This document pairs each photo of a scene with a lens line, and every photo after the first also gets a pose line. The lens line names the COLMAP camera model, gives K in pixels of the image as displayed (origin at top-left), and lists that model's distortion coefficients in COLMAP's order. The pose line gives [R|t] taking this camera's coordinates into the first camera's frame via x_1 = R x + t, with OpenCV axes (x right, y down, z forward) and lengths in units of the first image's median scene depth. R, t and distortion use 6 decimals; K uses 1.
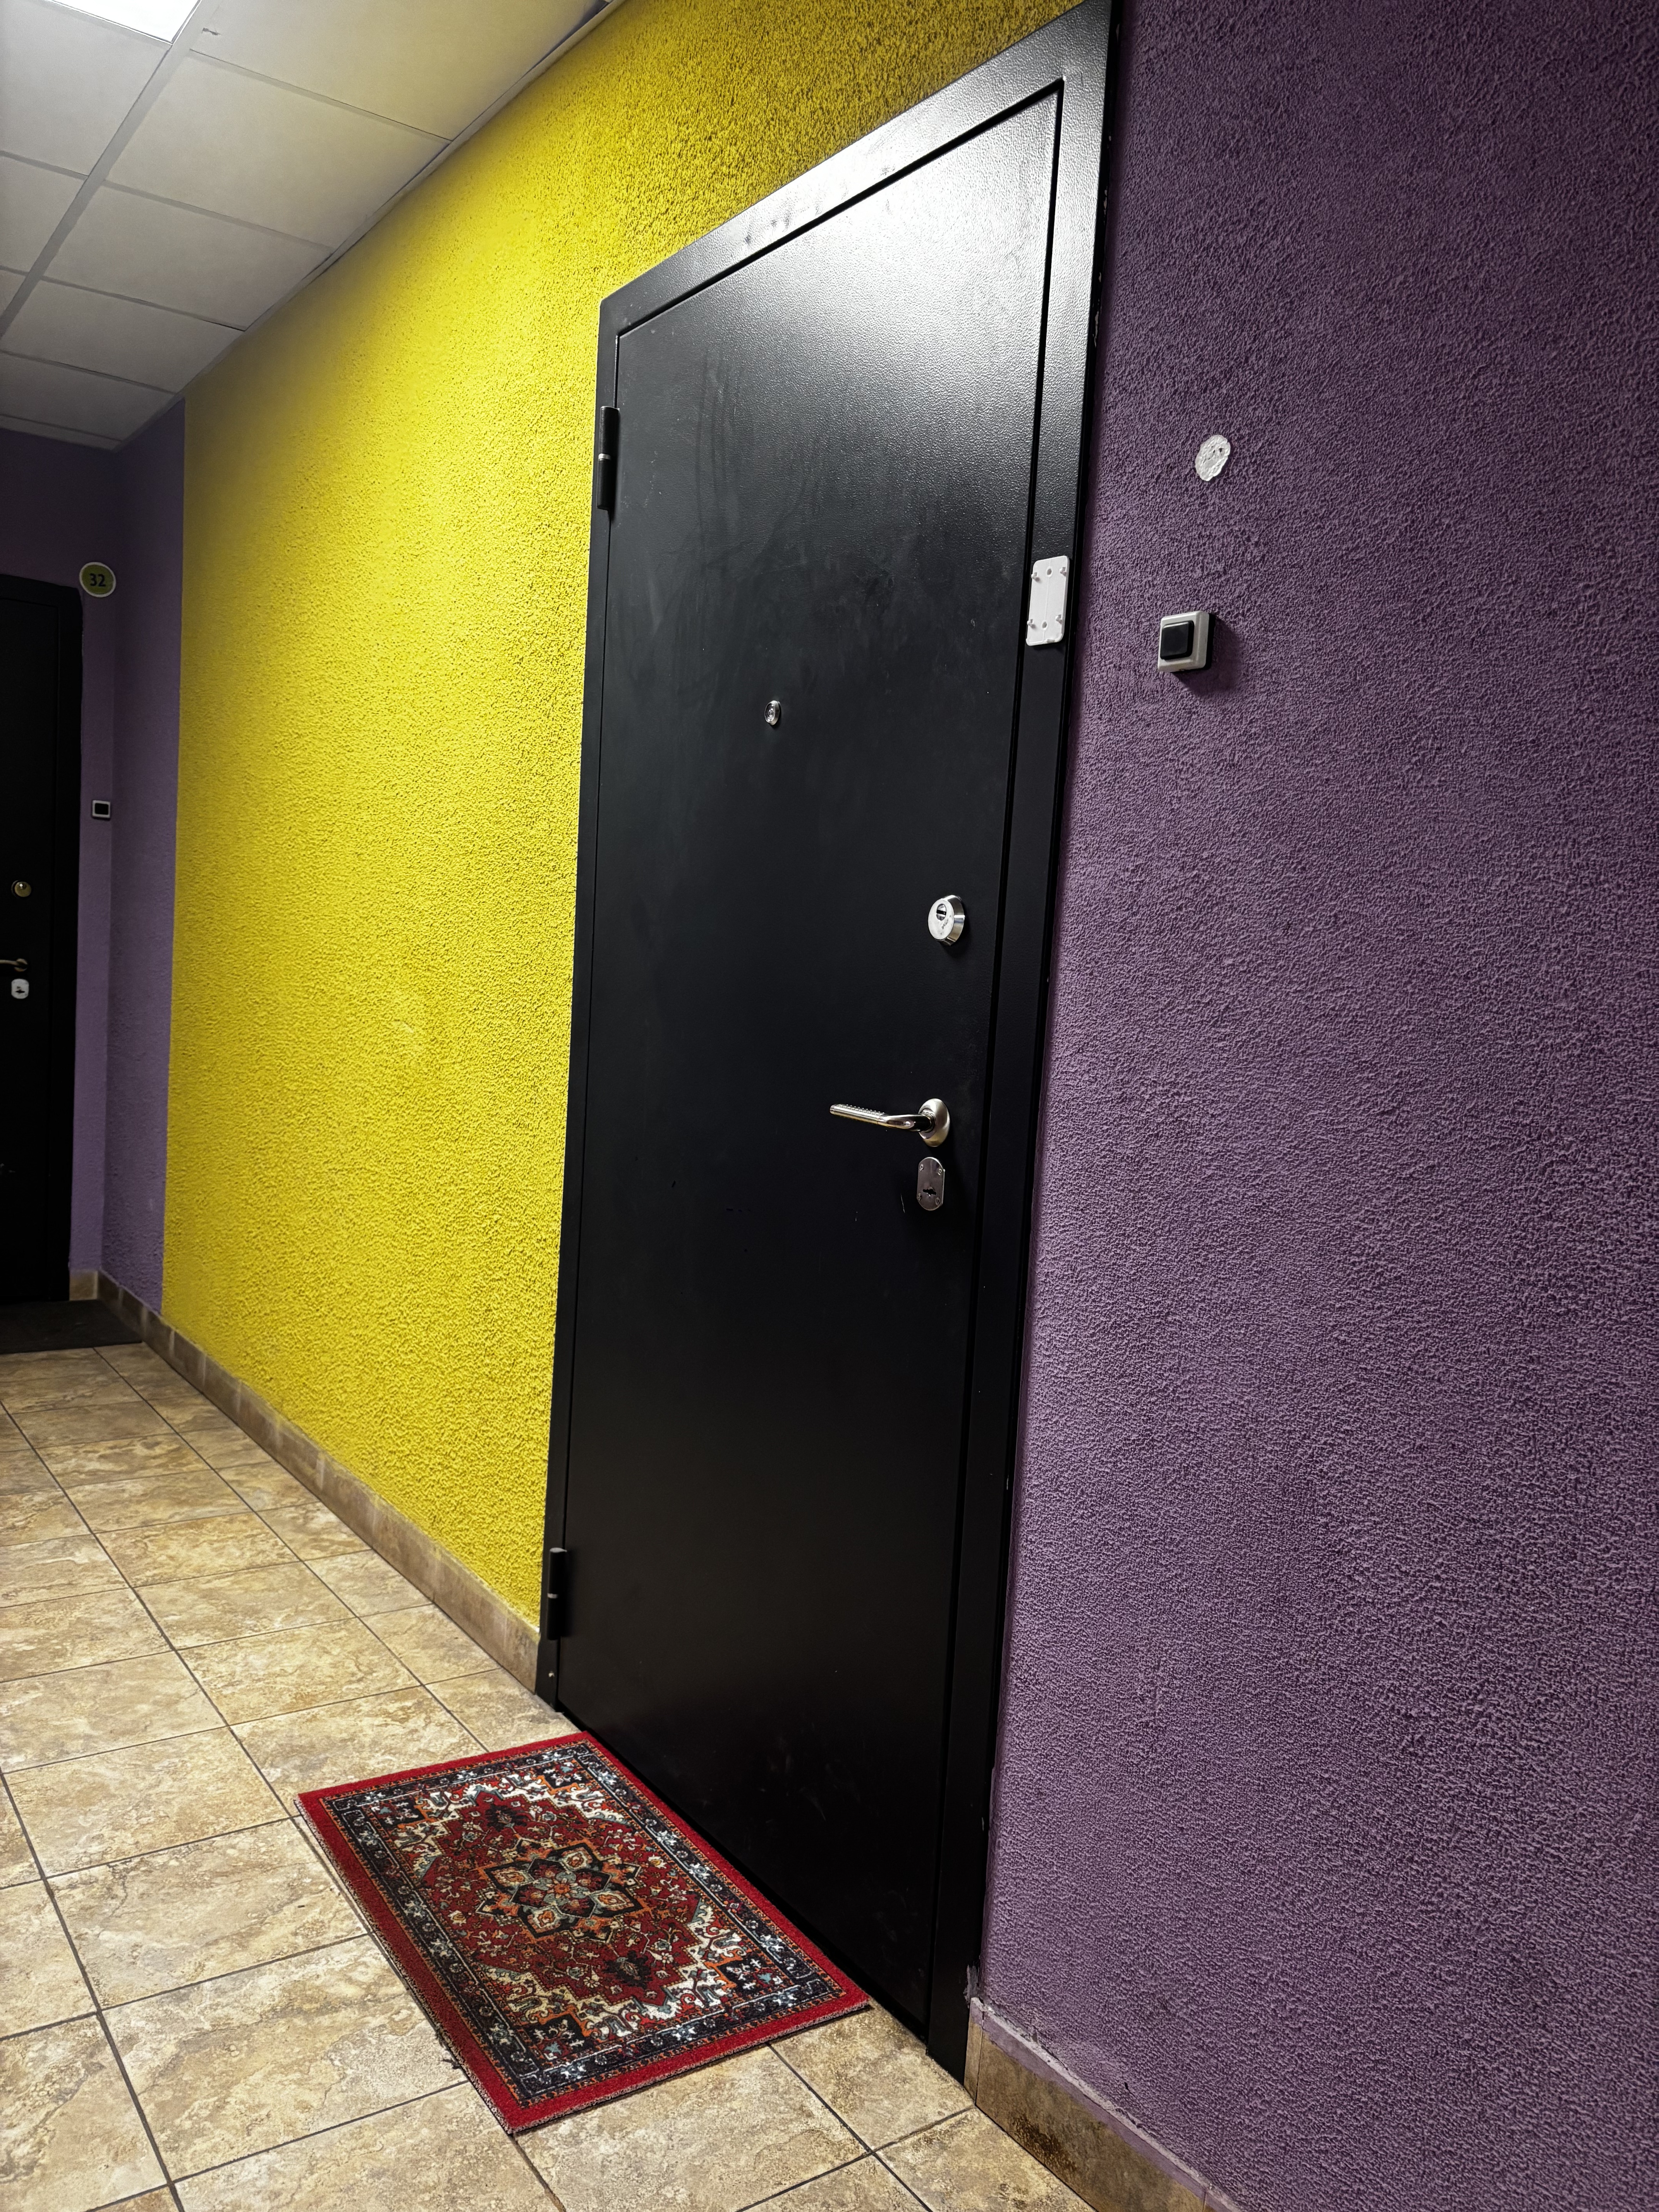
lens RADIAL K [[1645.0, 0, 892.8], [0, 1645.0, 1162.8], [0, 0, 1]] dist [0.049395, -0.090292]
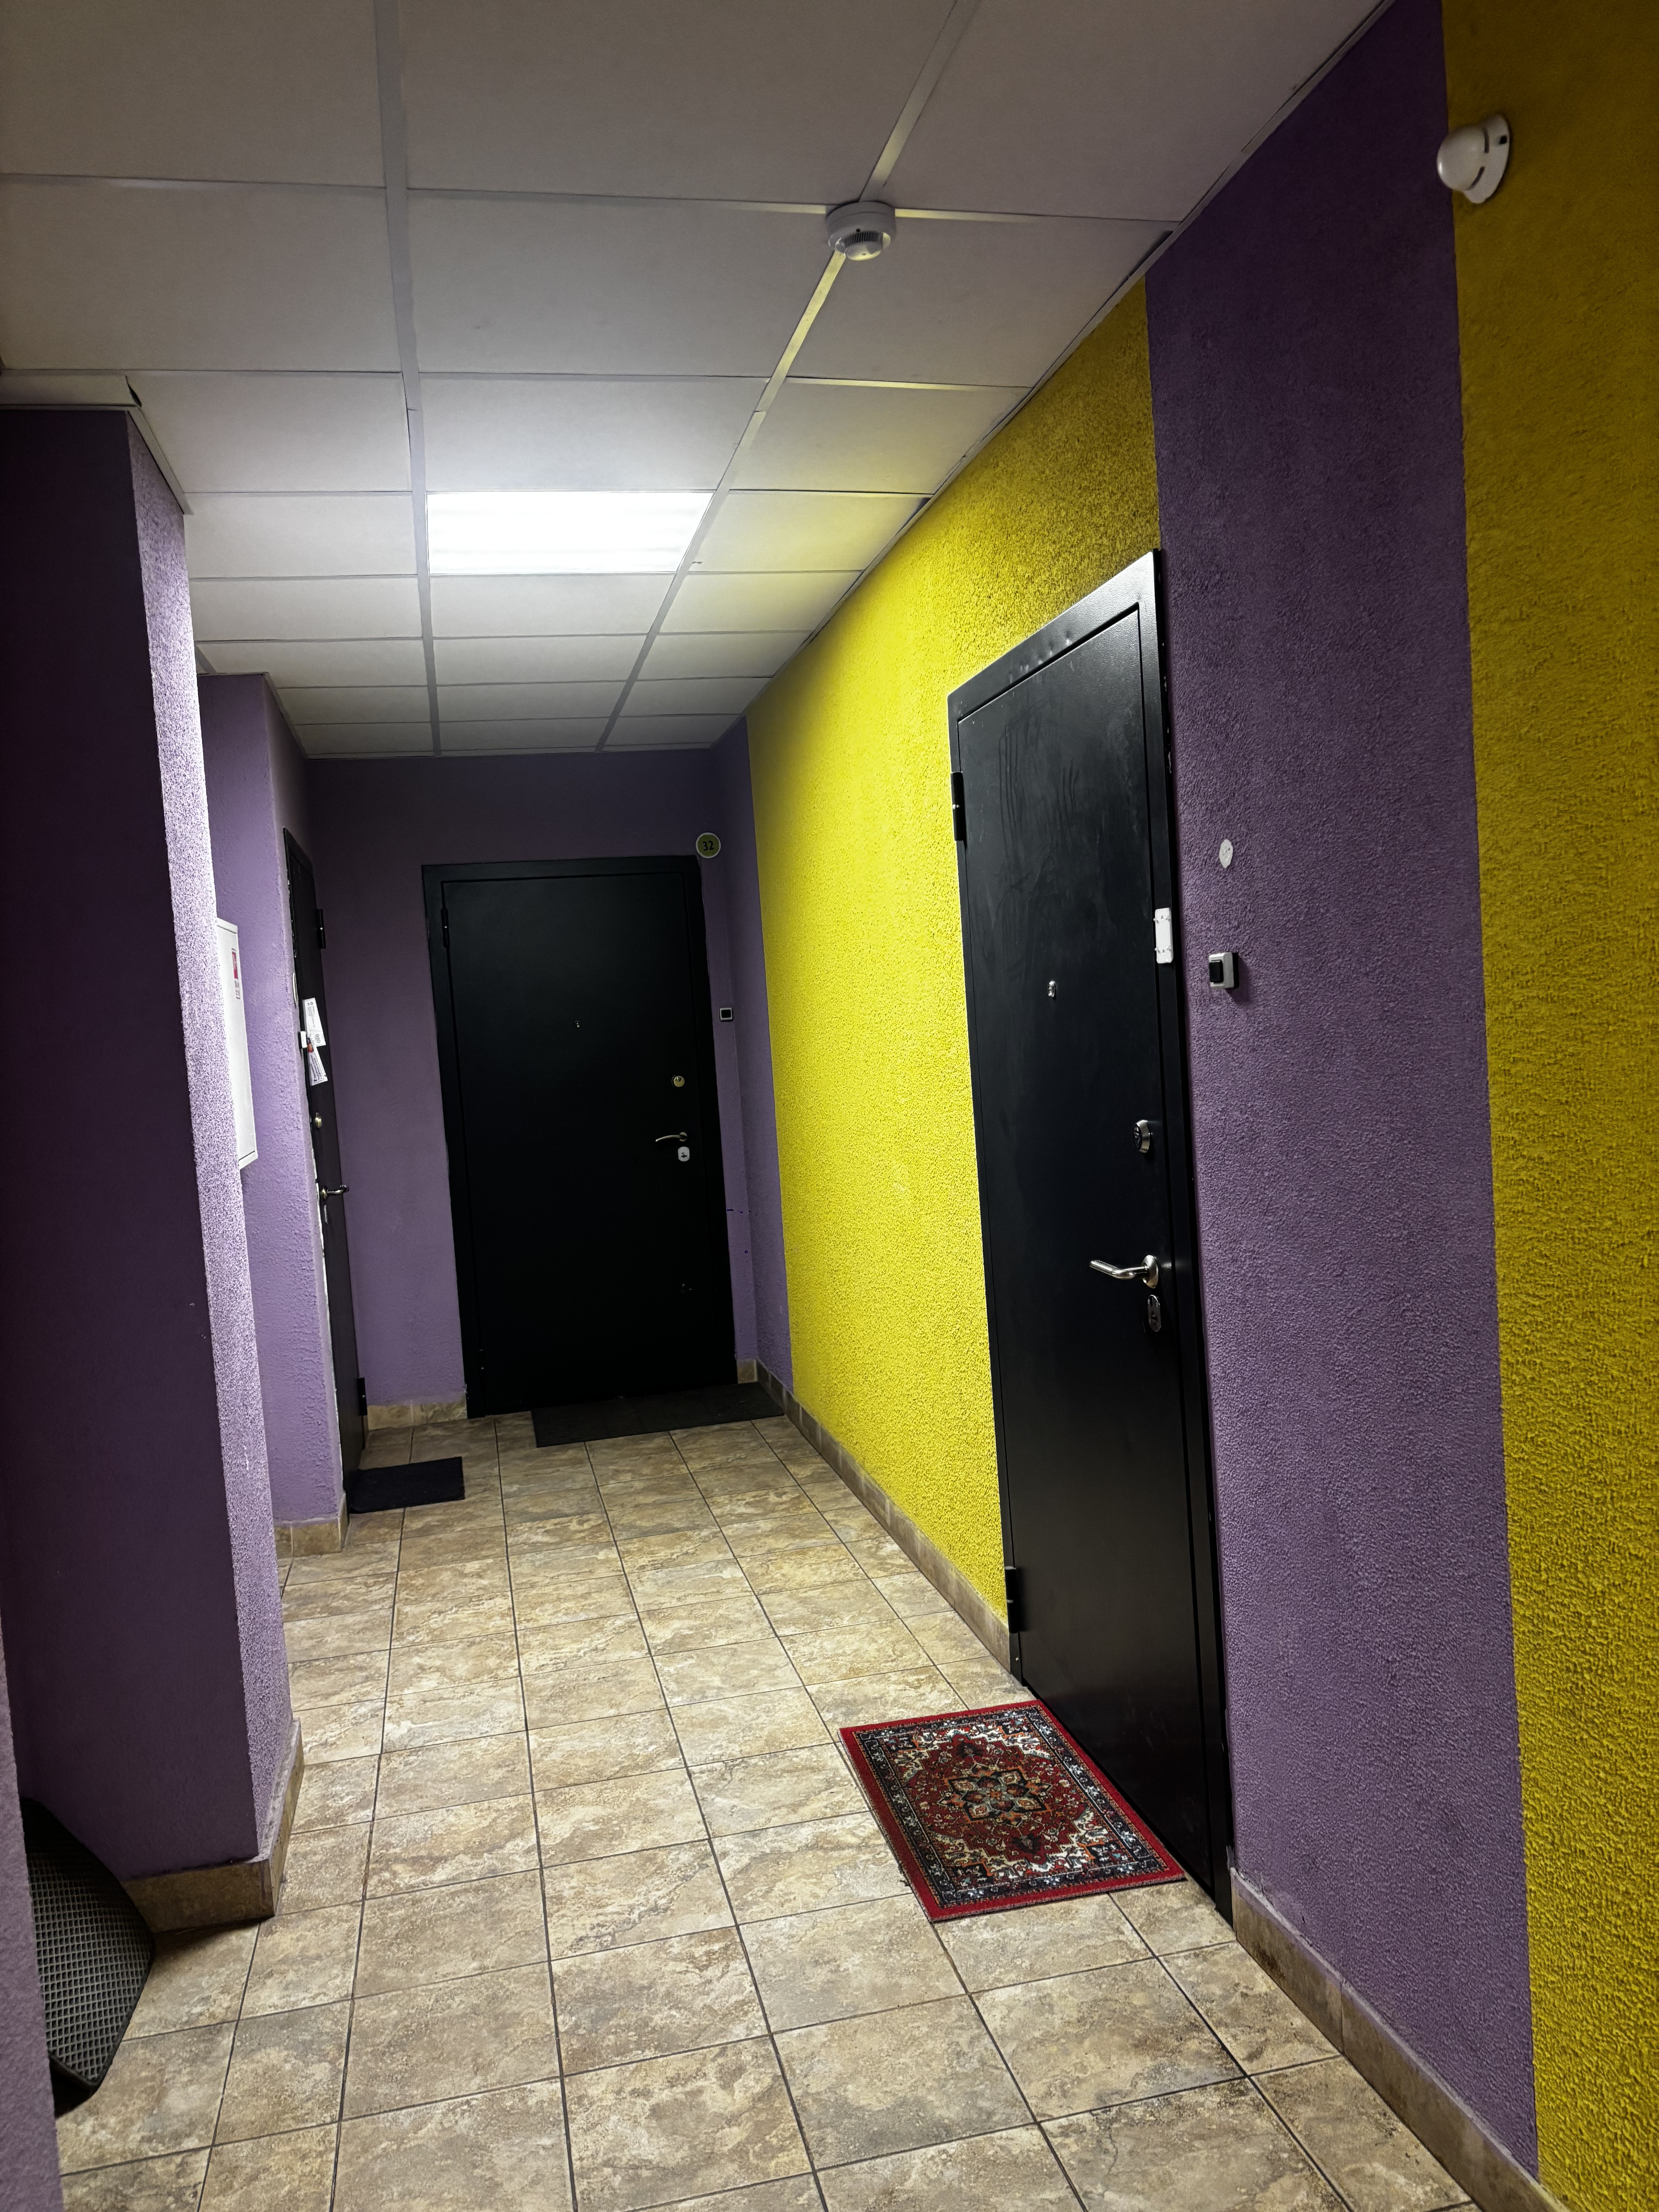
lens RADIAL K [[1683.1, 0, 829.5], [0, 1683.1, 1106.0], [0, 0, 1]] dist [-0.045036, 0.000797]
pose [[0.902609, -0.110074, -0.416150, 0.353493], [0.087943, 0.993517, -0.072047, -0.077243], [0.421383, 0.028433, 0.906437, -0.429495]]
